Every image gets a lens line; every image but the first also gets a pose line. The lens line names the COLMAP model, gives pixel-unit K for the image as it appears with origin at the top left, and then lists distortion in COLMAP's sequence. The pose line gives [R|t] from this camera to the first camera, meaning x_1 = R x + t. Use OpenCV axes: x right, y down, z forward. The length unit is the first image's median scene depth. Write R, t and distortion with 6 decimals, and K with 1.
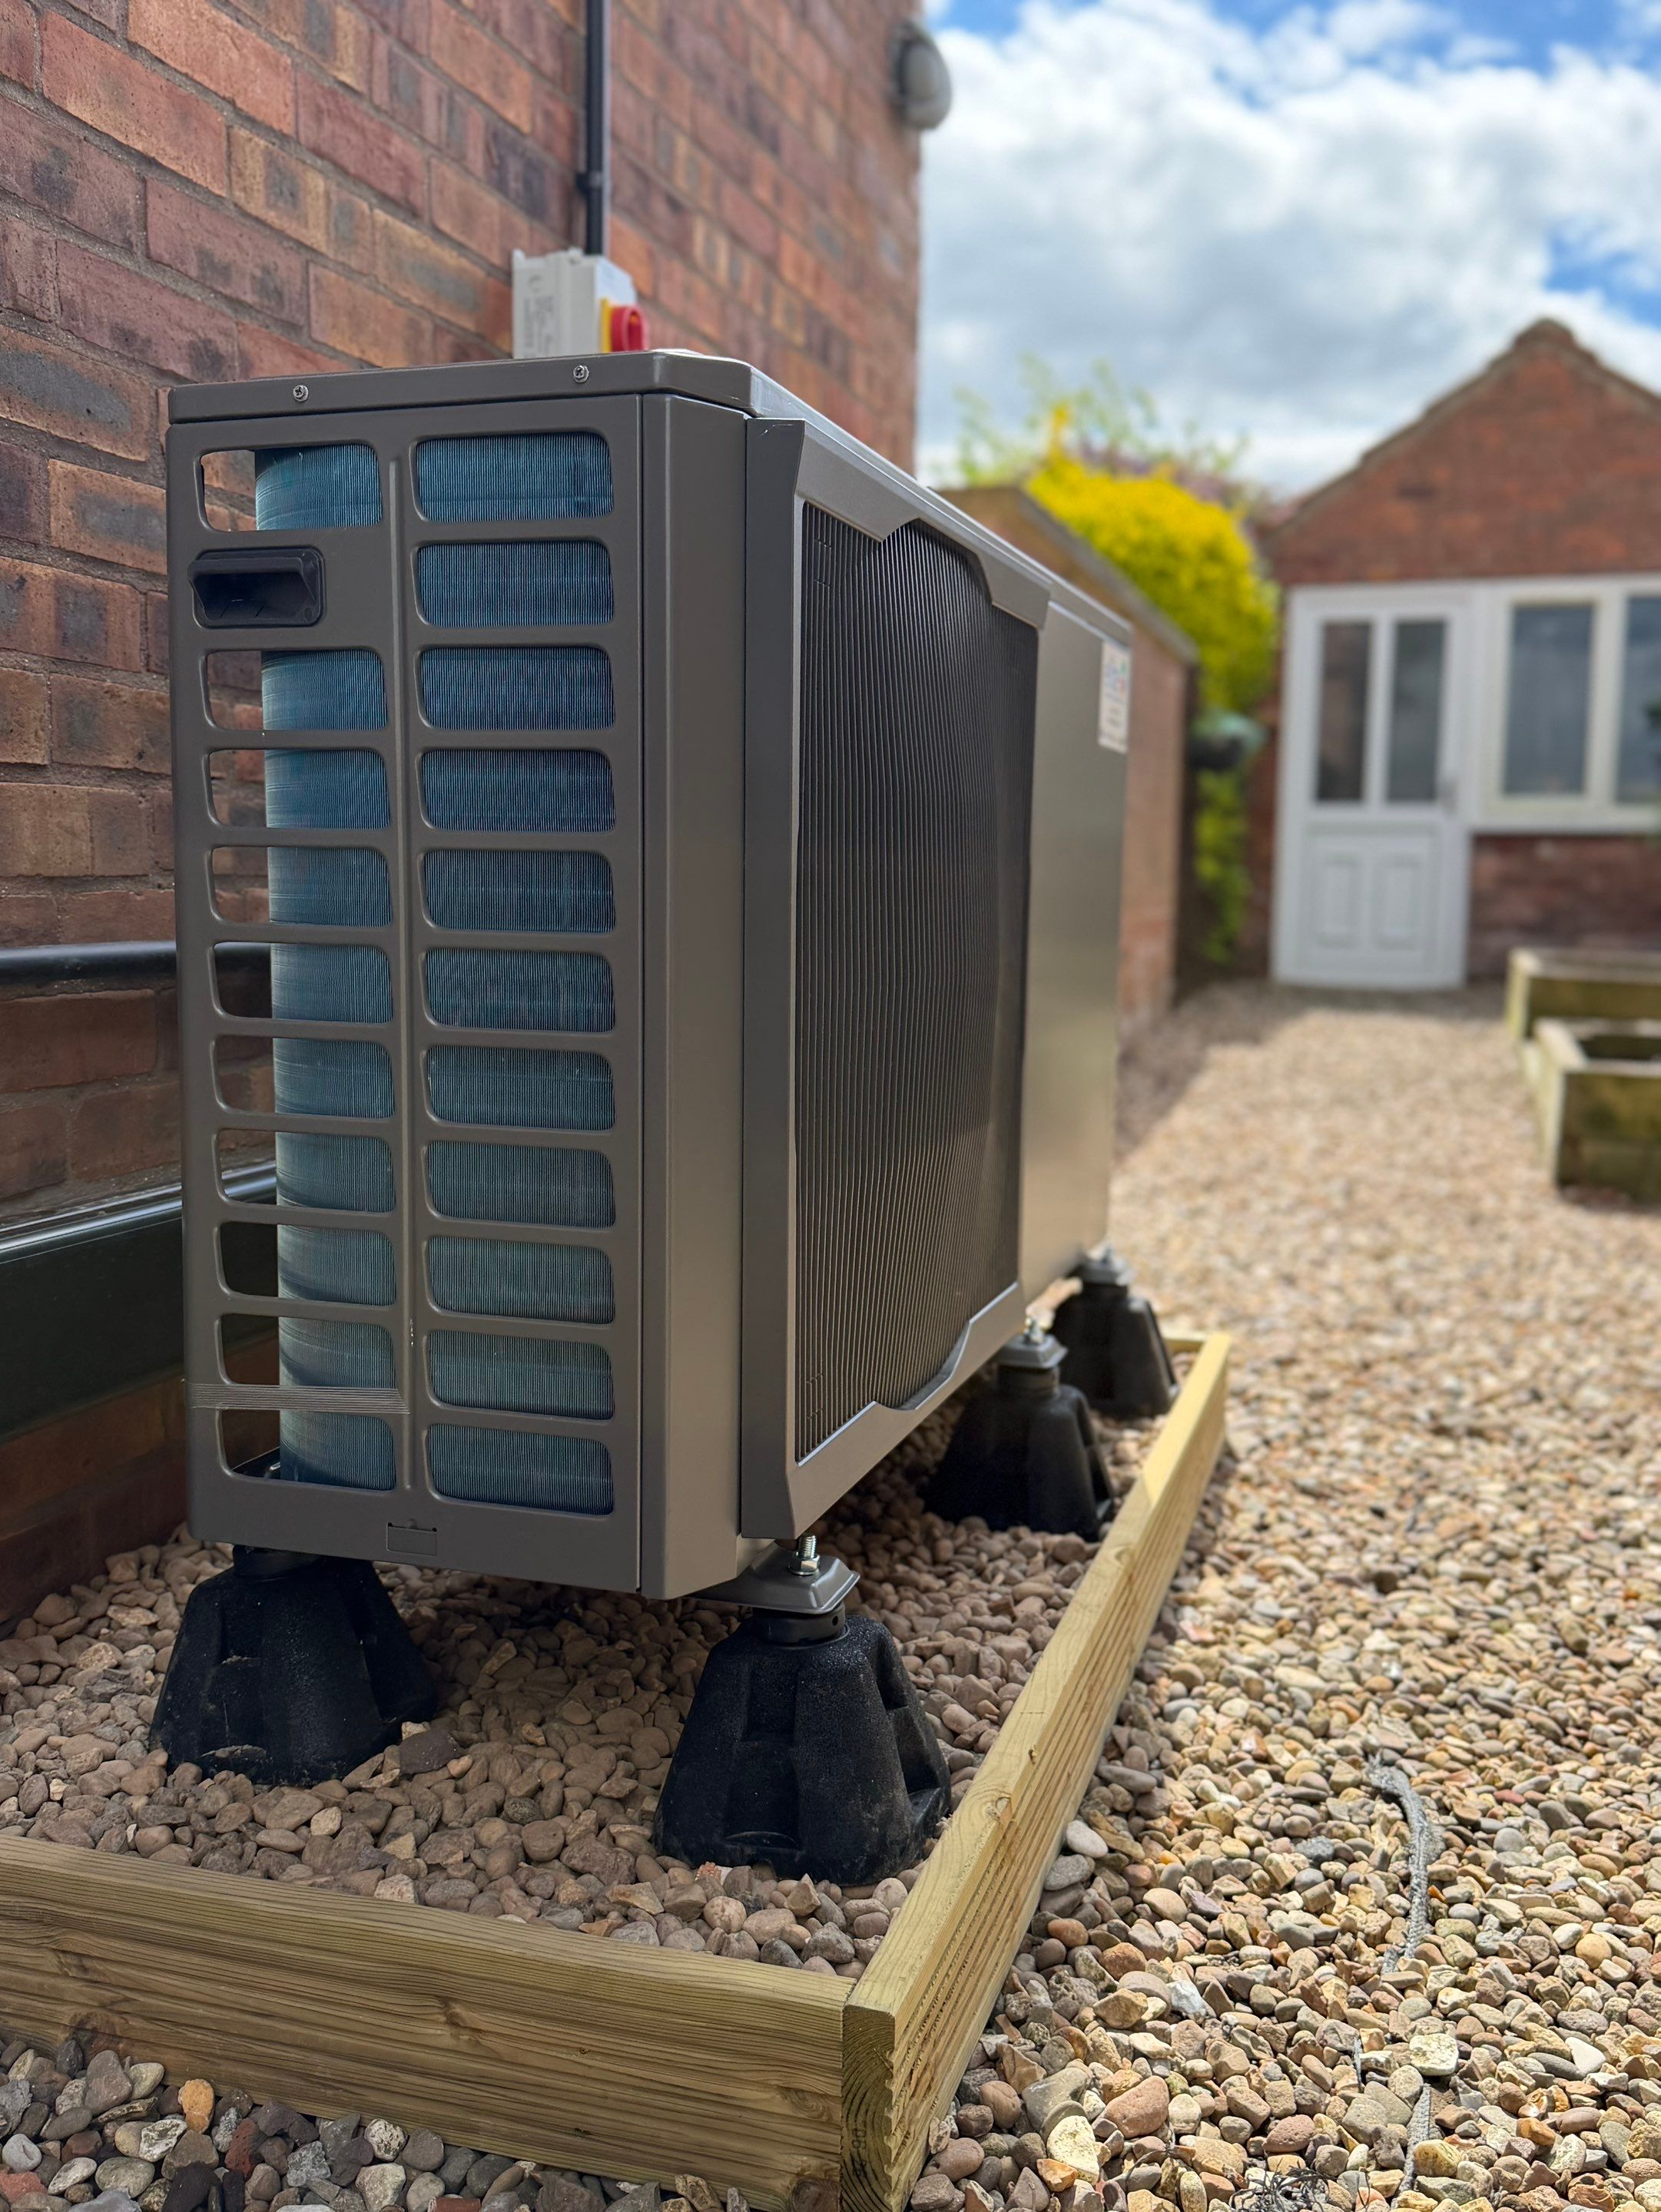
lens RADIAL K [[2085.9, 0, 830.5], [0, 2085.9, 1106.0], [0, 0, 1]] dist [0.003972, 0.004462]
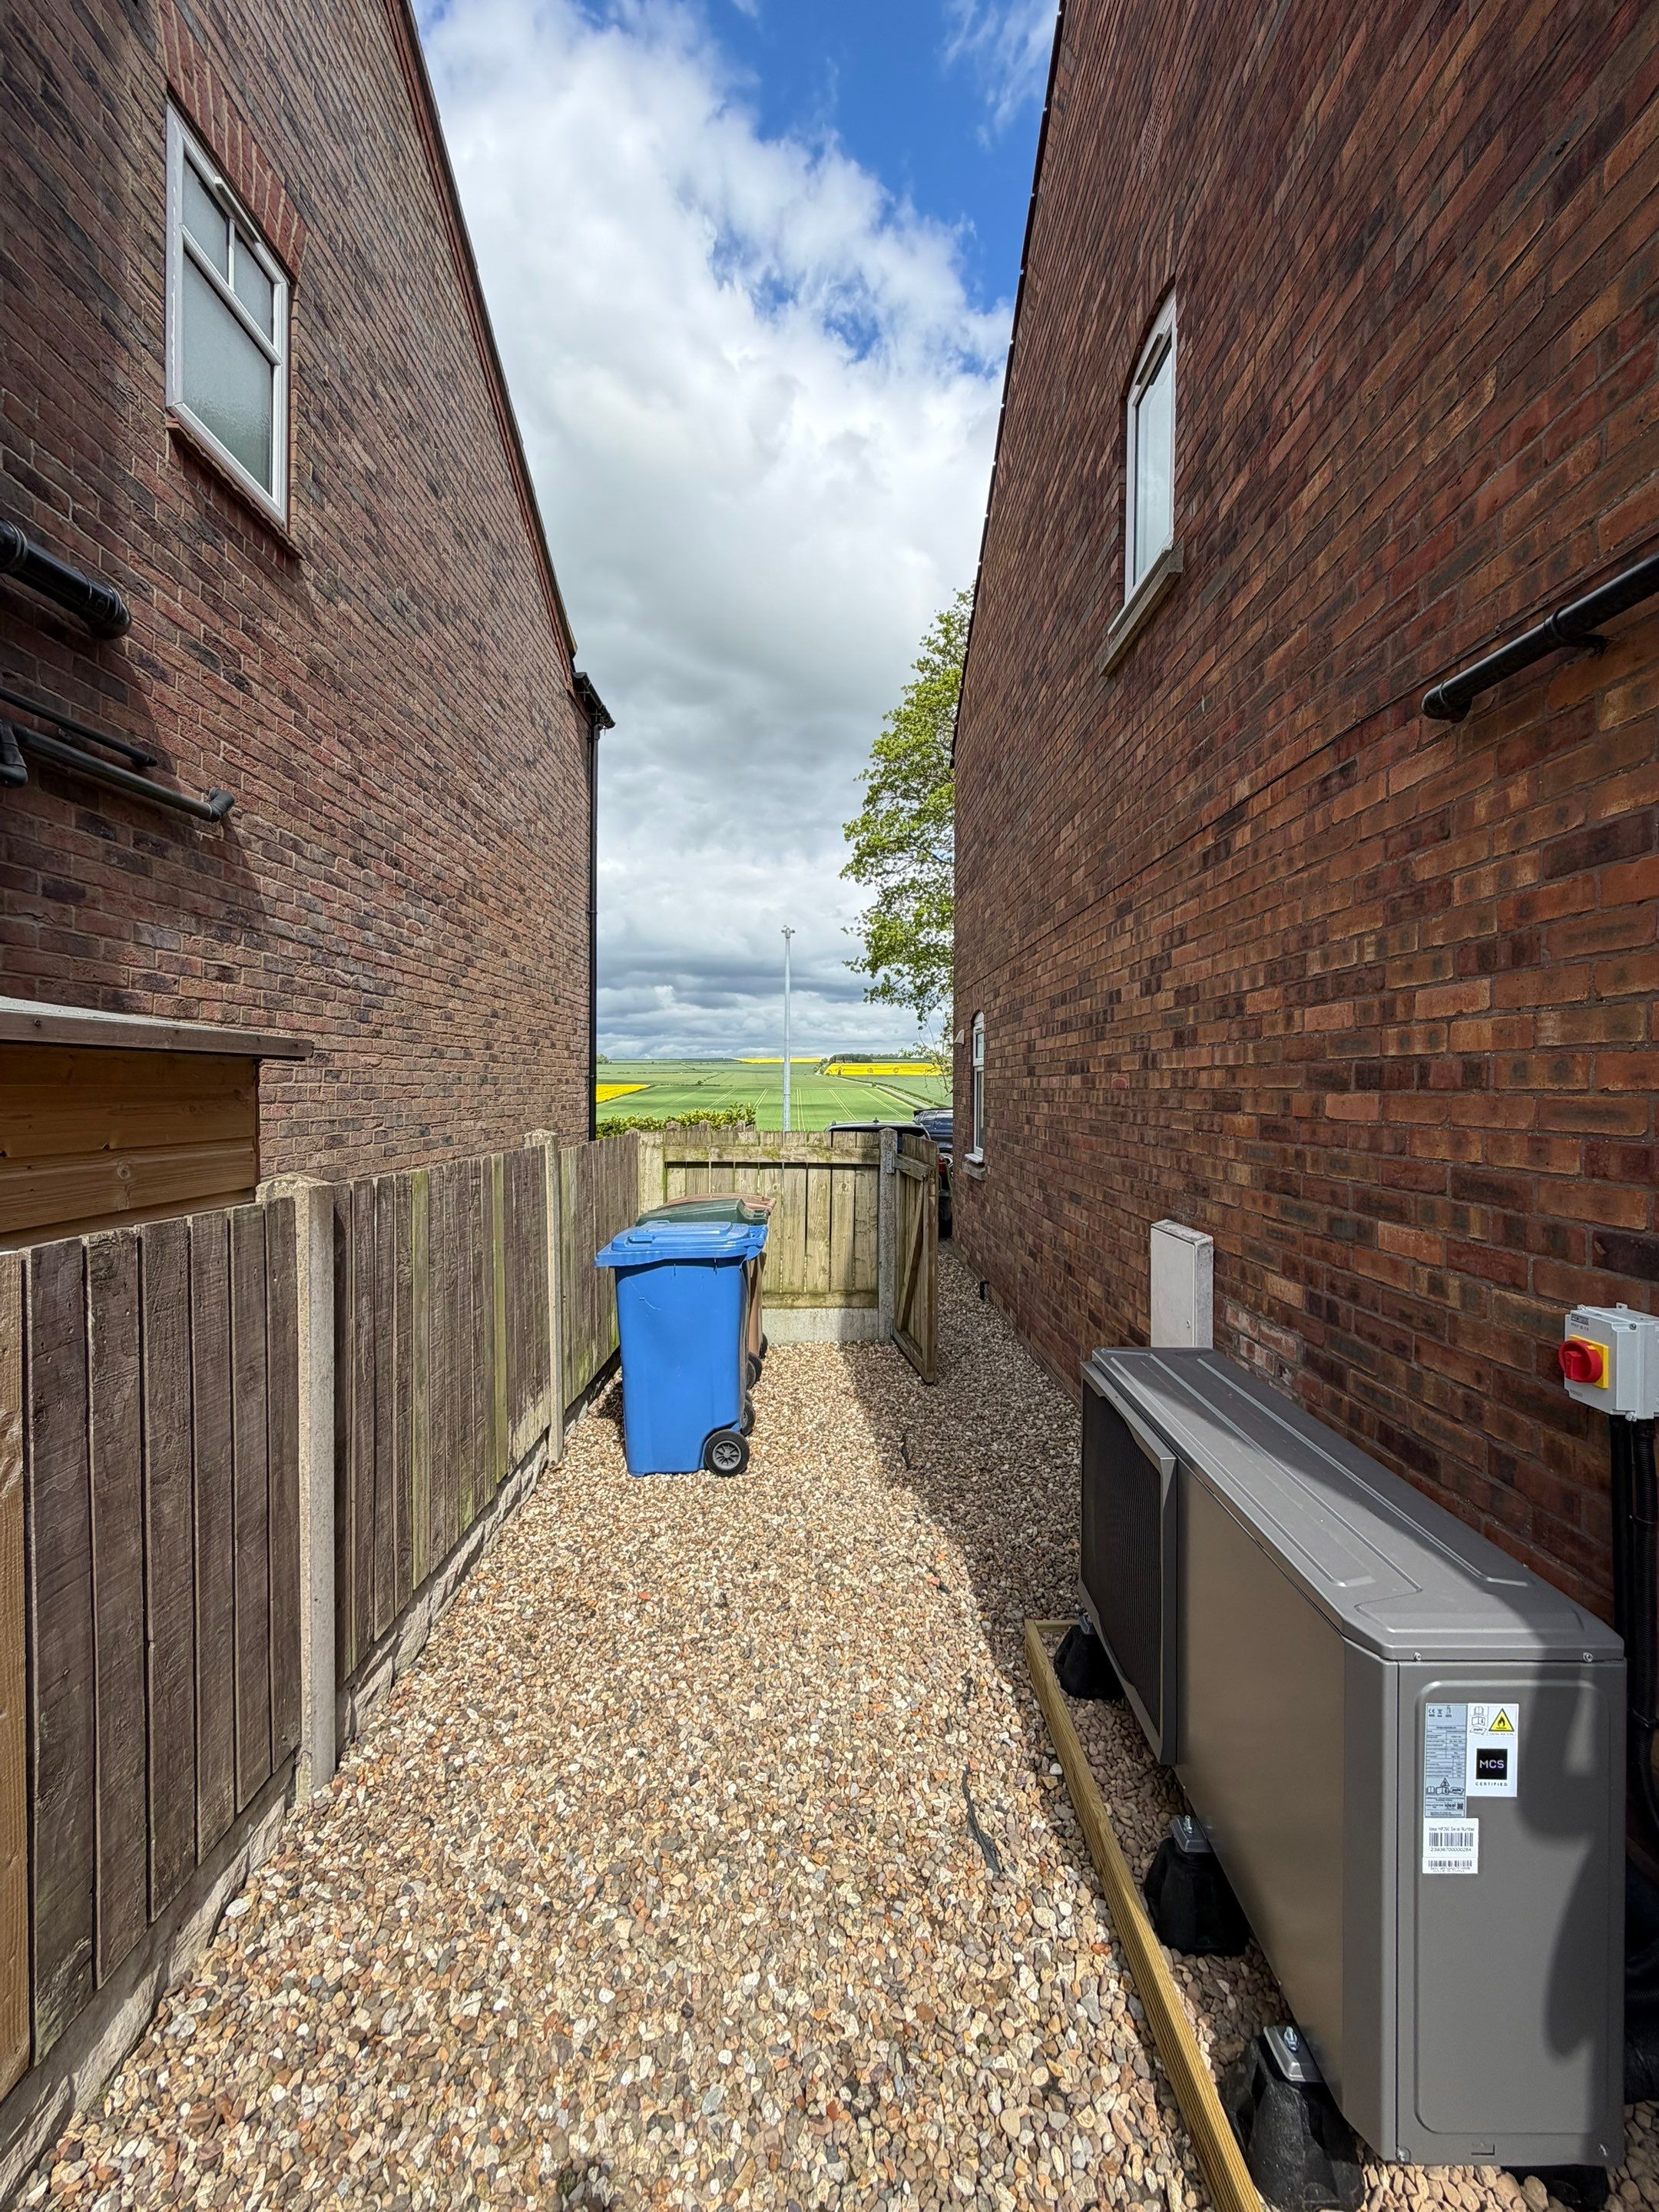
lens RADIAL K [[892.8, 0, 829.5], [0, 892.8, 1106.0], [0, 0, 1]] dist [-0.000025, -0.000004]
pose [[-0.957751, -0.005866, -0.287539, 0.779350], [-0.044685, 0.990686, 0.128627, -0.781347], [0.284106, 0.136042, -0.949092, 1.836279]]
